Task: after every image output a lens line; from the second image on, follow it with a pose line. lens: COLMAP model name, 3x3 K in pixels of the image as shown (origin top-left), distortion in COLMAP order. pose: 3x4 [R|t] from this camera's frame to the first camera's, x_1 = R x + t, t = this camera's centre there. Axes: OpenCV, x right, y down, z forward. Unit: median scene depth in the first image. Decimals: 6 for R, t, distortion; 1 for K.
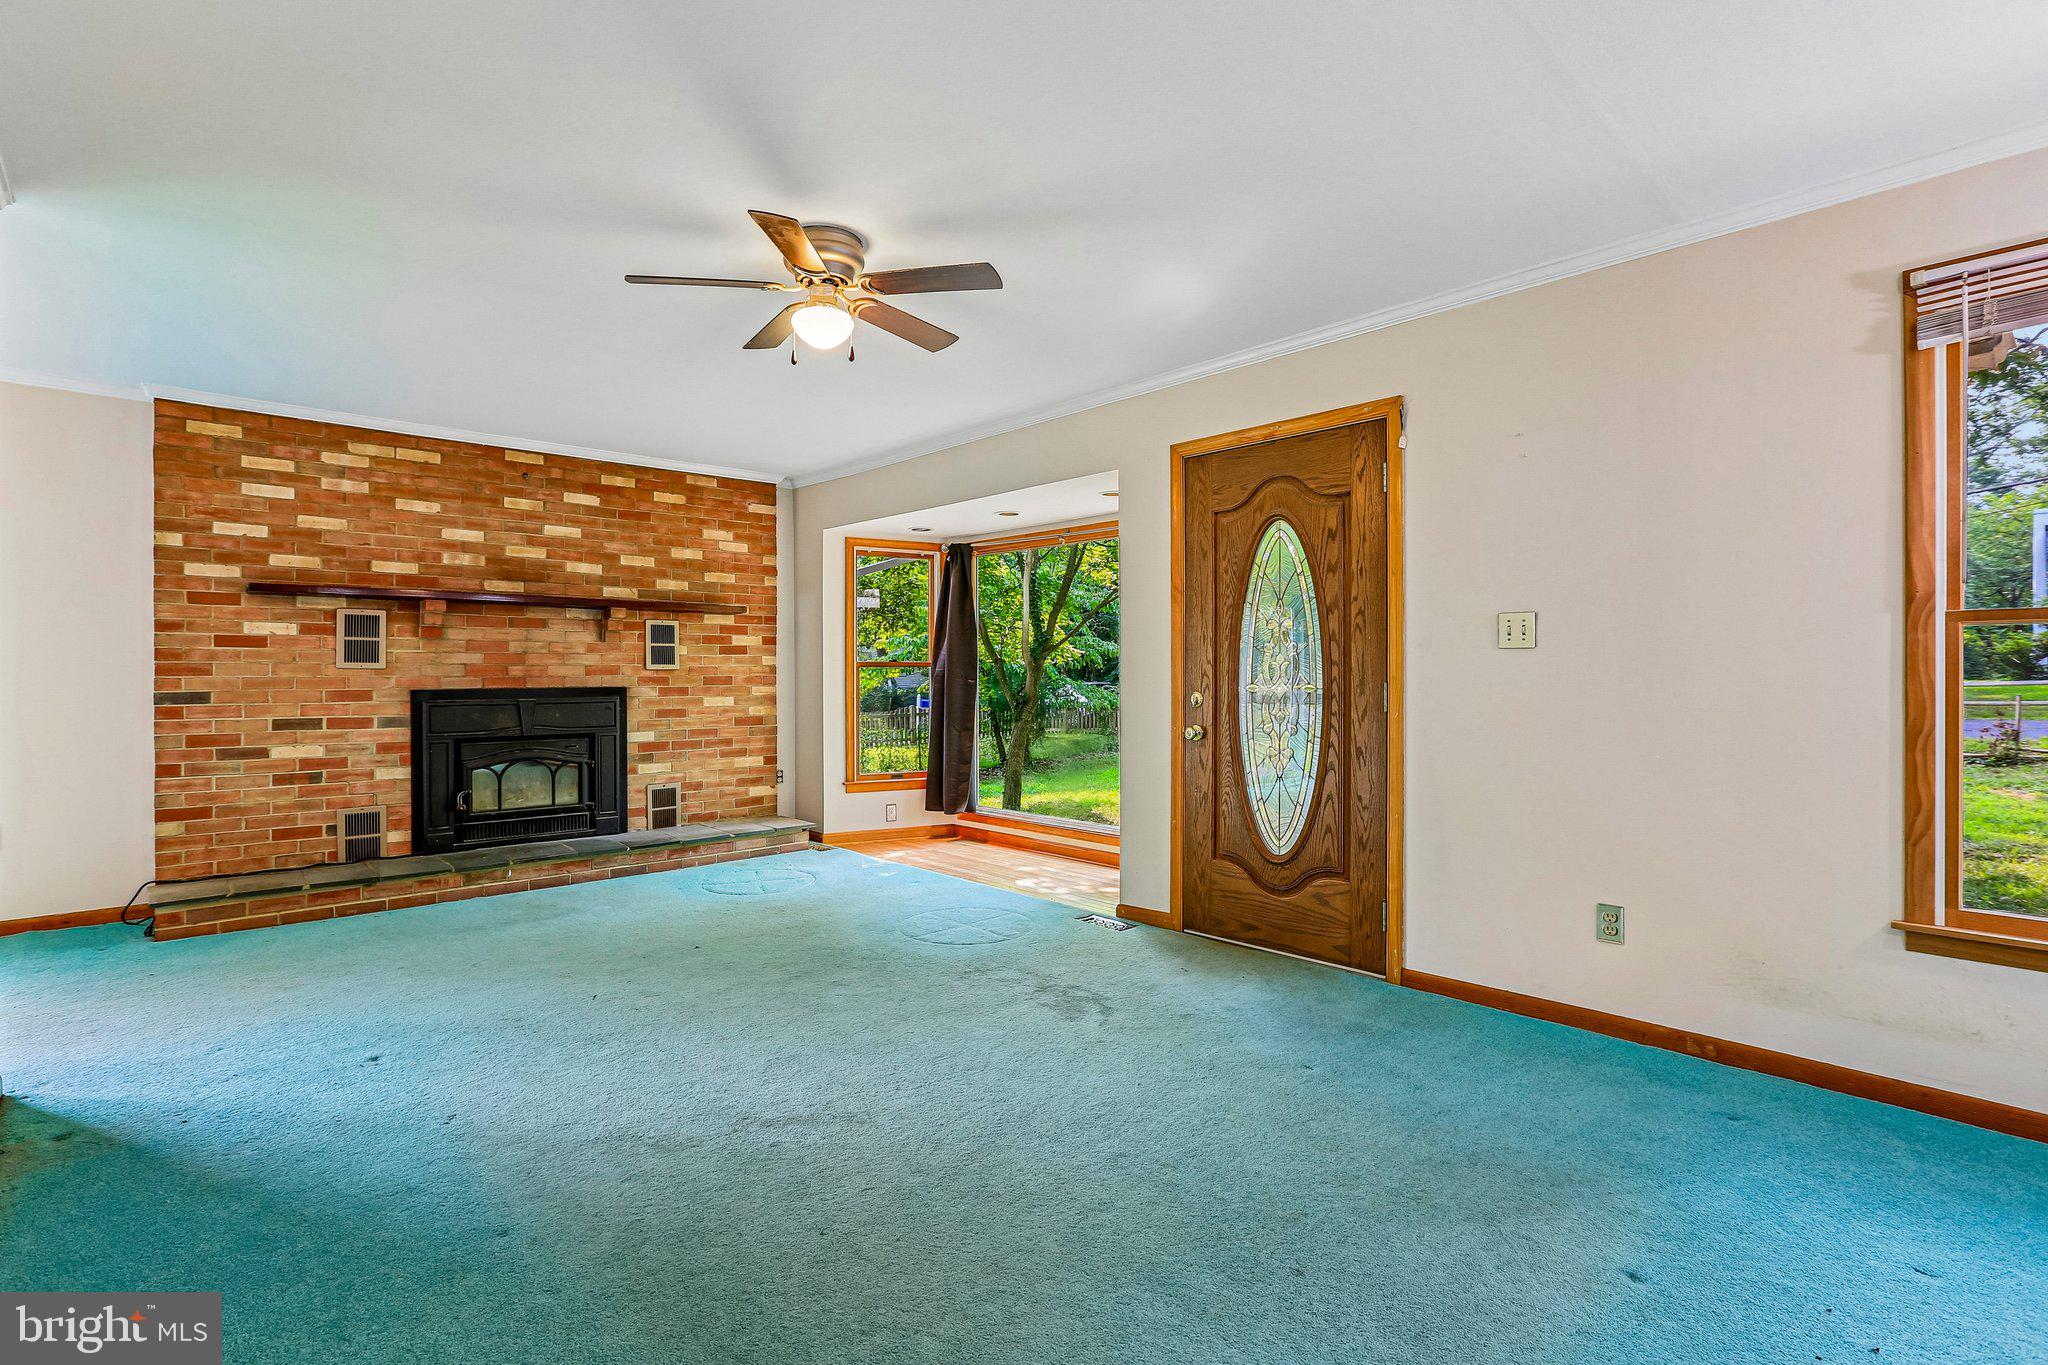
lens RADIAL K [[962.4, 0, 987.8], [0, 962.4, 671.2], [0, 0, 1]] dist [-0.029836, 0.012217]
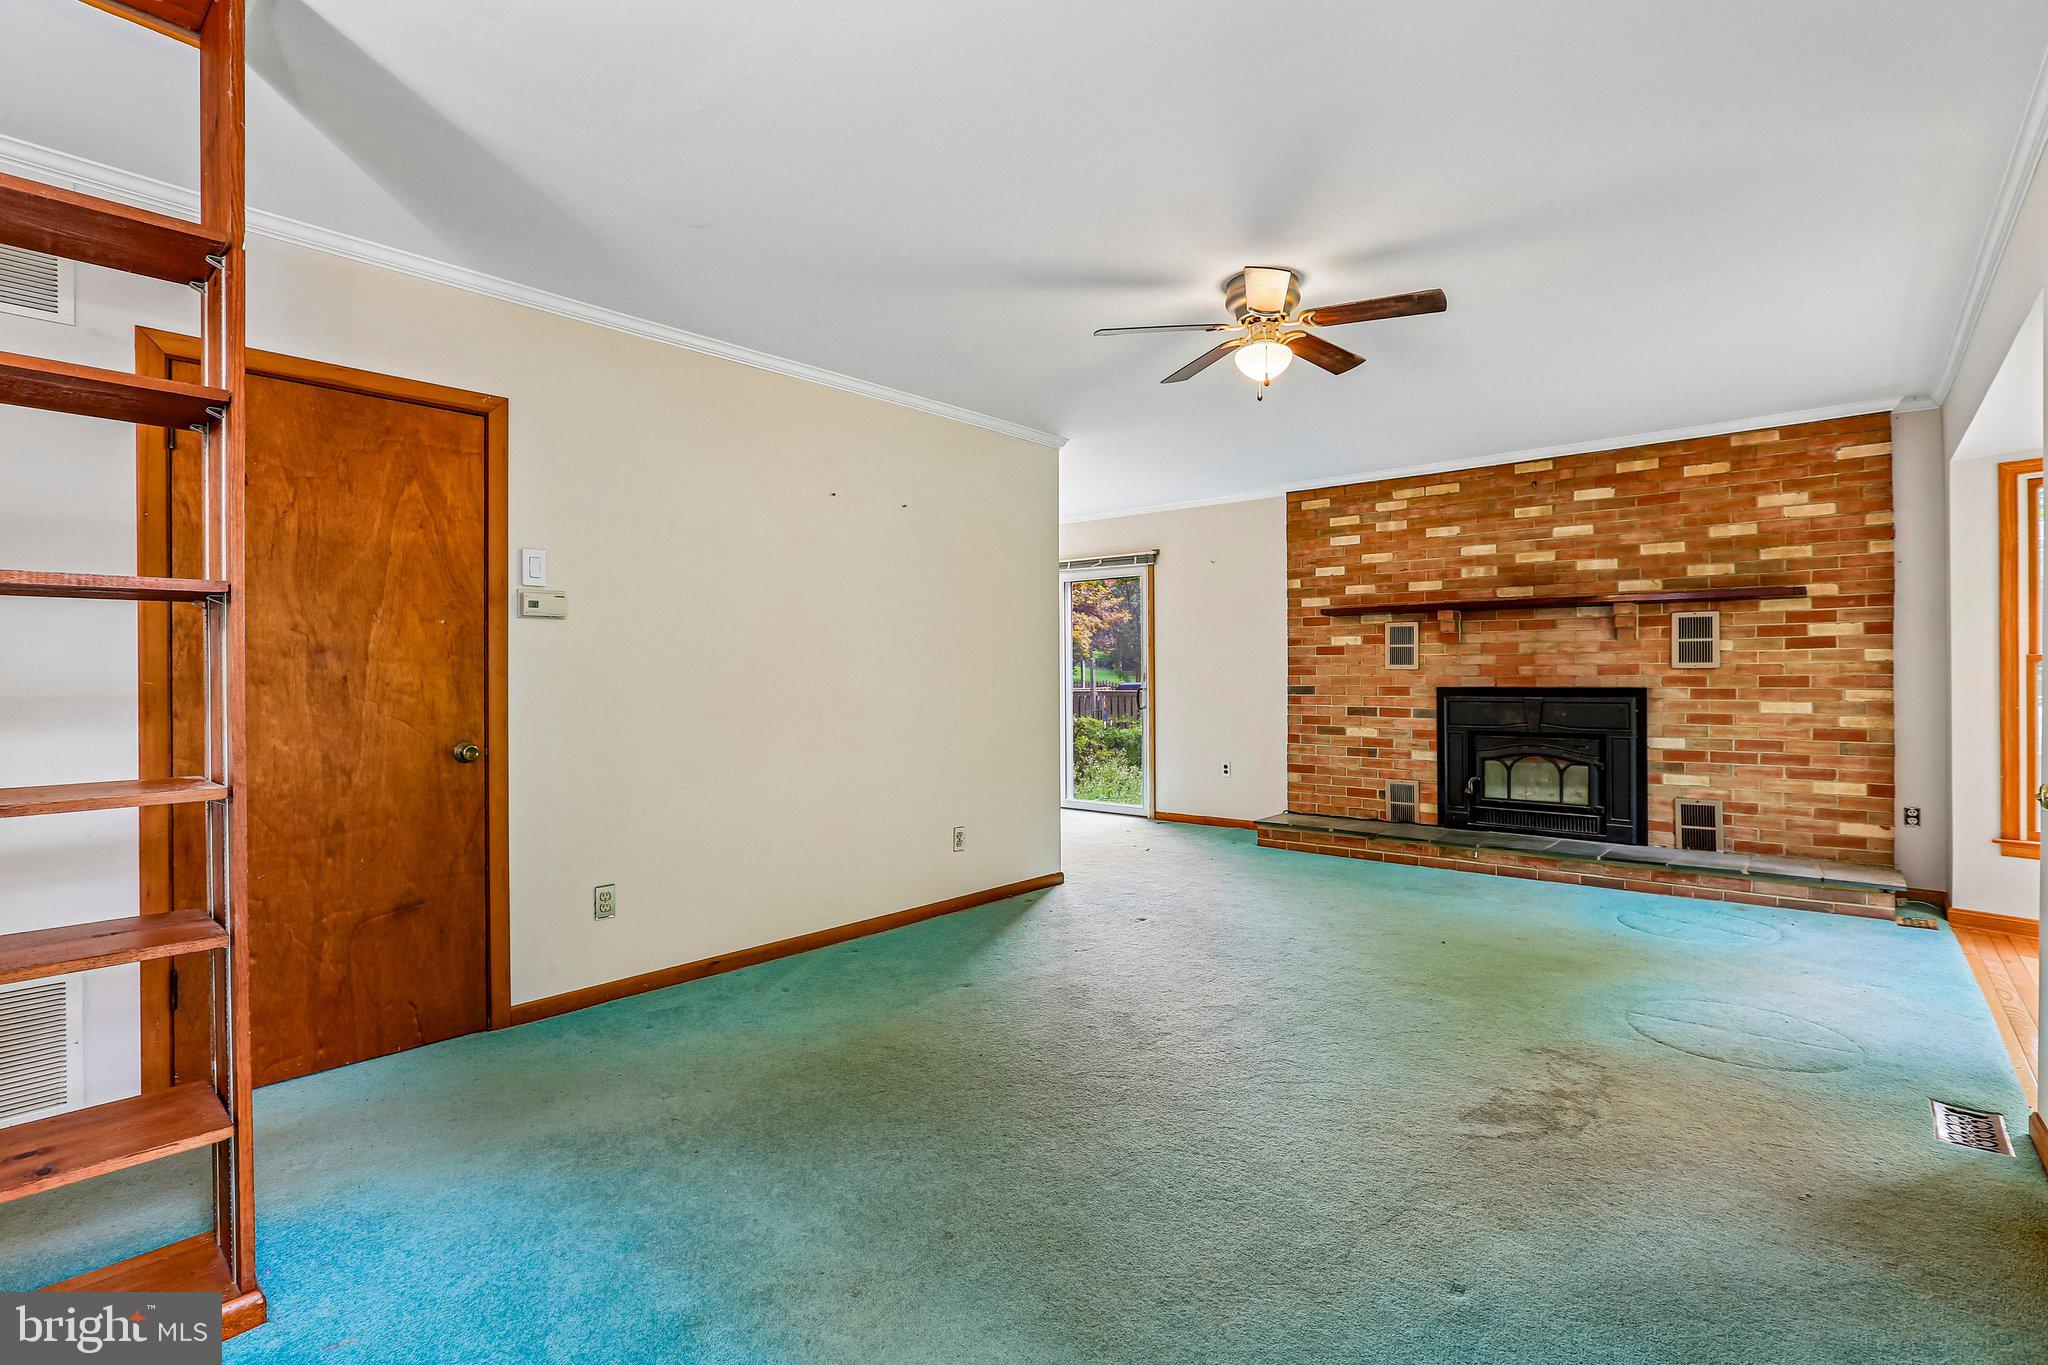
lens RADIAL K [[962.4, 0, 1037.6], [0, 962.4, 666.3], [0, 0, 1]] dist [-0.029836, 0.012217]
pose [[0.137218, -0.005054, -0.990528, 0.504798], [0.007123, 0.999966, -0.004115, -0.004968], [0.990515, -0.006491, 0.137250, 0.334909]]
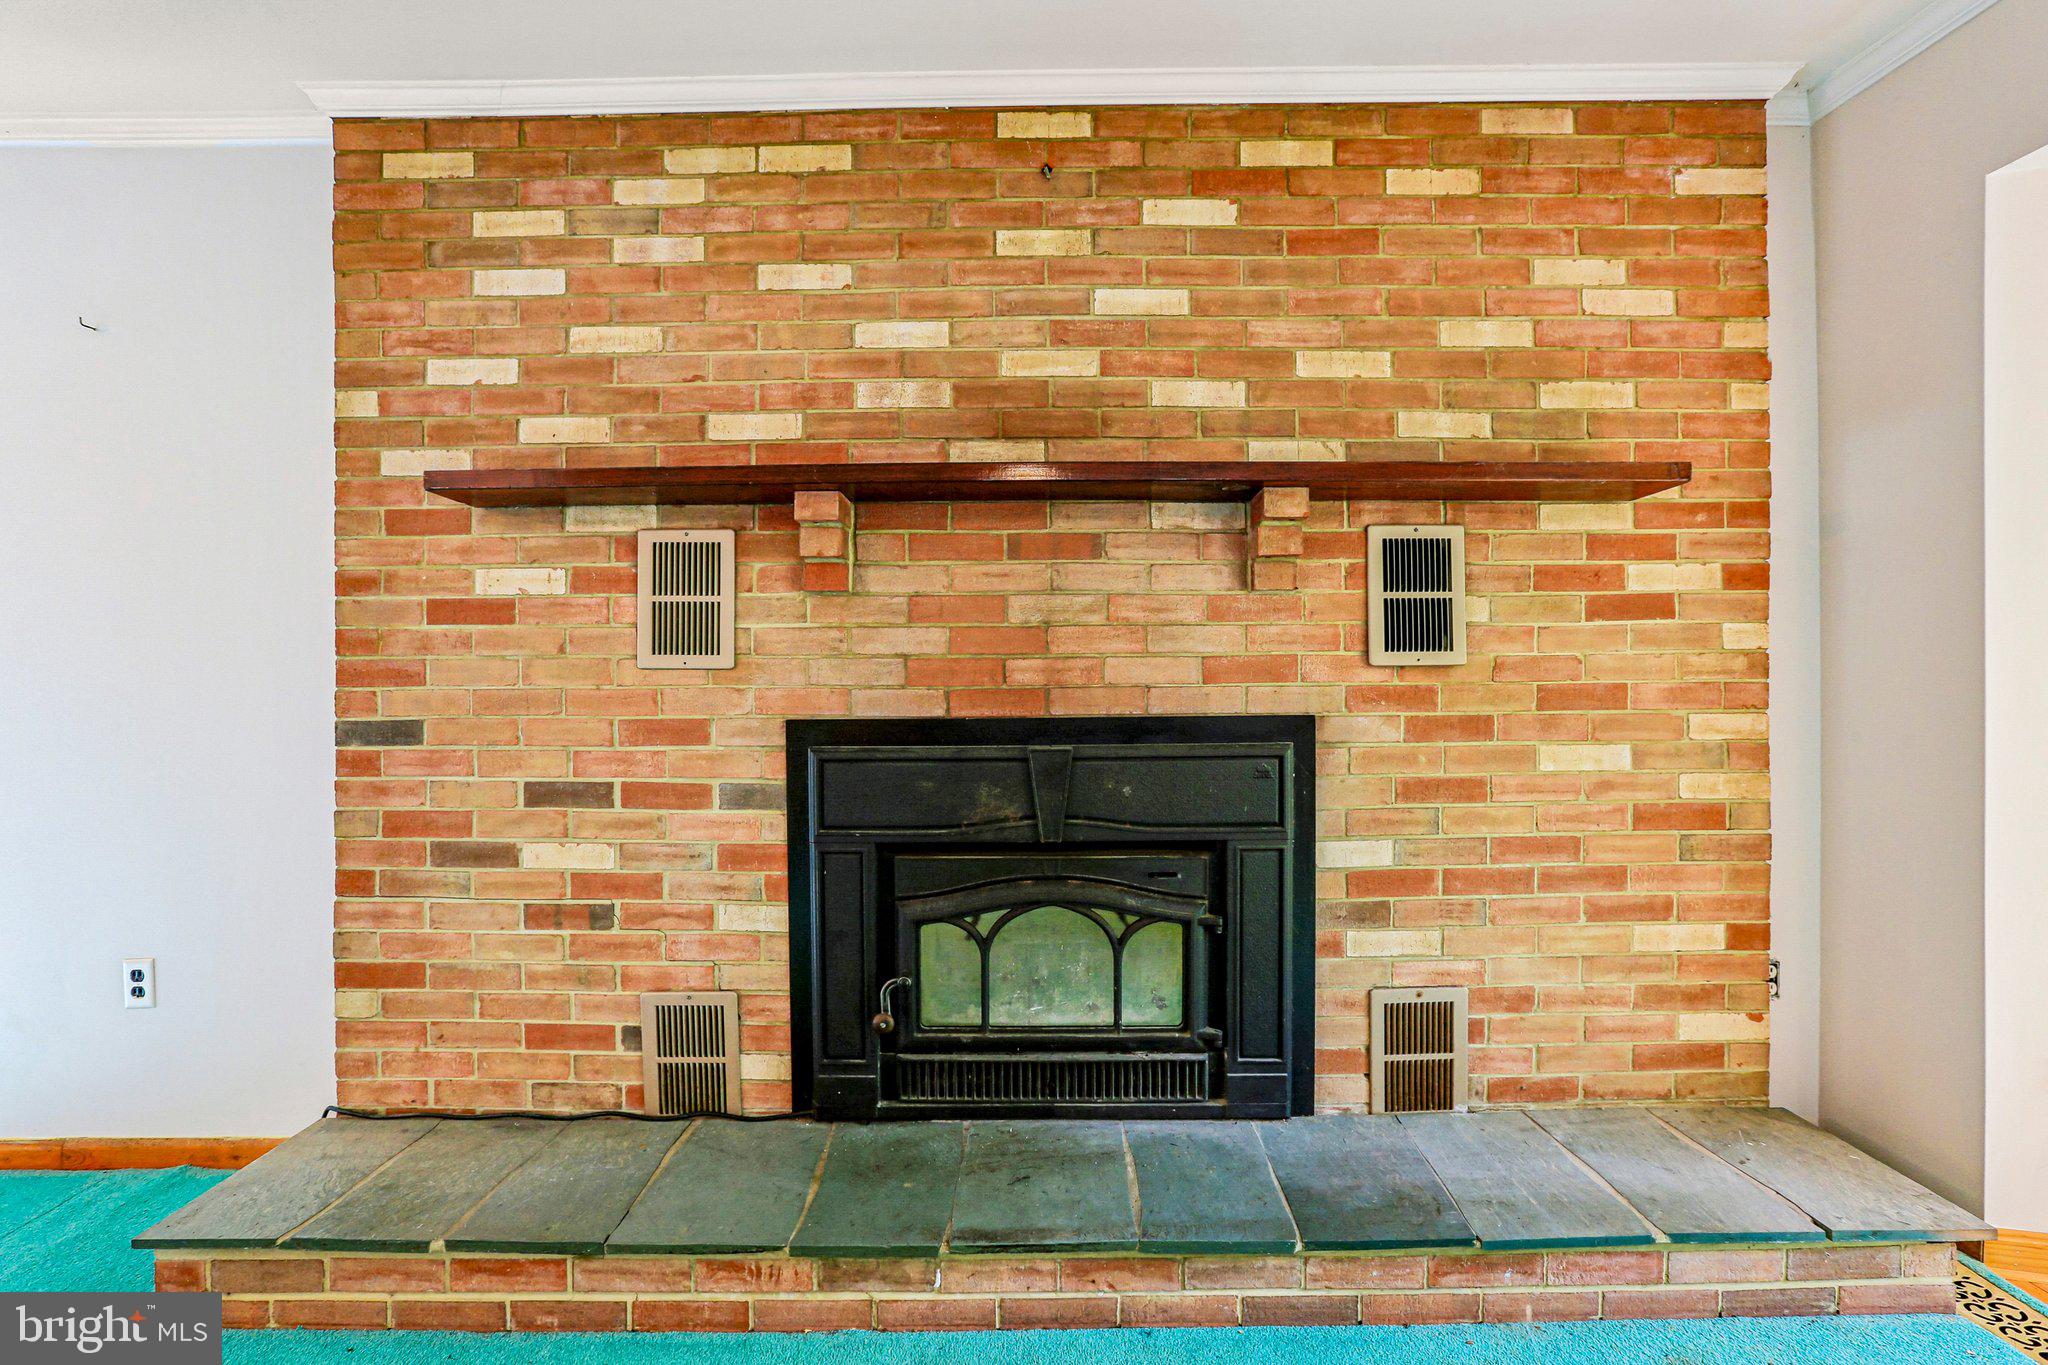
lens RADIAL K [[962.4, 0, 1016.5], [0, 962.4, 677.3], [0, 0, 1]] dist [-0.029836, 0.012217]
pose [[0.746301, 0.000043, -0.665608, -0.248687], [0.006296, 0.999955, 0.007124, -0.000975], [0.665578, -0.009507, 0.746267, 0.741697]]
